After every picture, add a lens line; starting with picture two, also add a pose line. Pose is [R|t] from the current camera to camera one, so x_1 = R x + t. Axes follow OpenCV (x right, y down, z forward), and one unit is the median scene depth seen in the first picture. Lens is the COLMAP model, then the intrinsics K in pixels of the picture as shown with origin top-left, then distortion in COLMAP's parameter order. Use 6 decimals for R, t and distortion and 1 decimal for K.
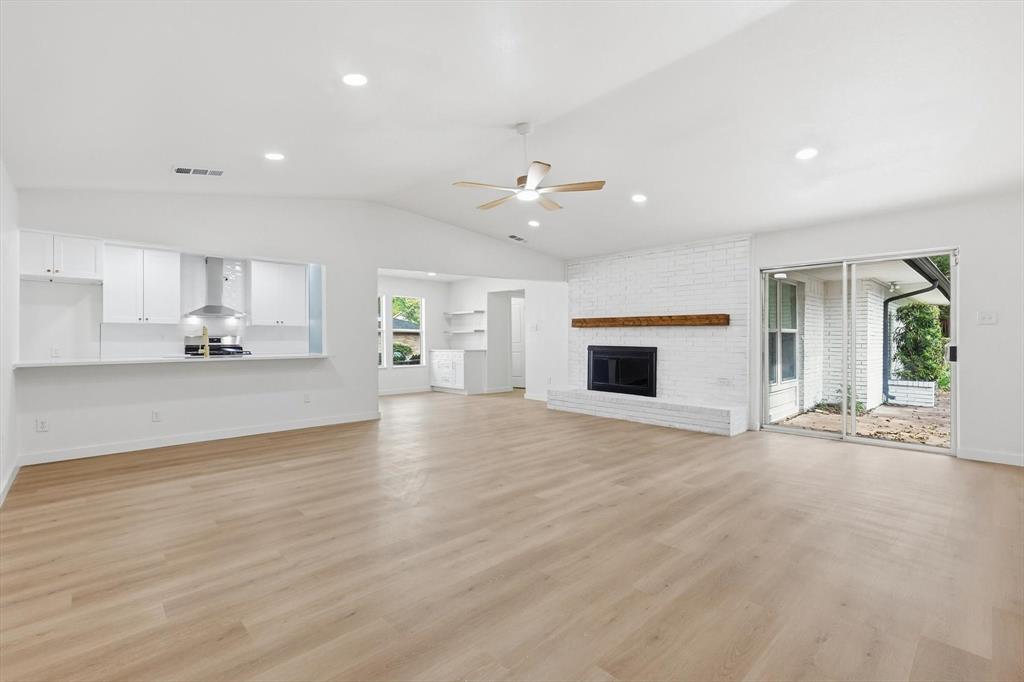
lens RADIAL K [[456.7, 0, 512.0], [0, 456.7, 341.0], [0, 0, 1]] dist [0.000069, 0.000000]
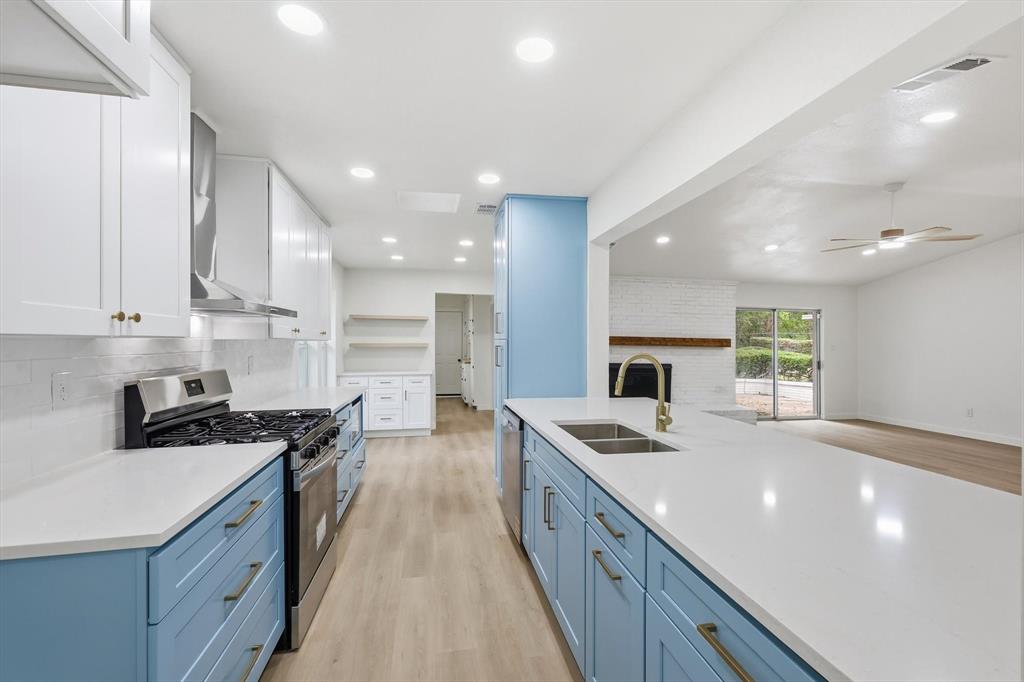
lens RADIAL K [[456.7, 0, 512.0], [0, 456.7, 341.0], [0, 0, 1]] dist [0.000069, 0.000000]
pose [[0.546313, 0.009627, 0.837526, -0.900678], [-0.003514, 0.999951, -0.009202, -0.033282], [-0.837574, 0.002084, 0.546320, 0.713393]]
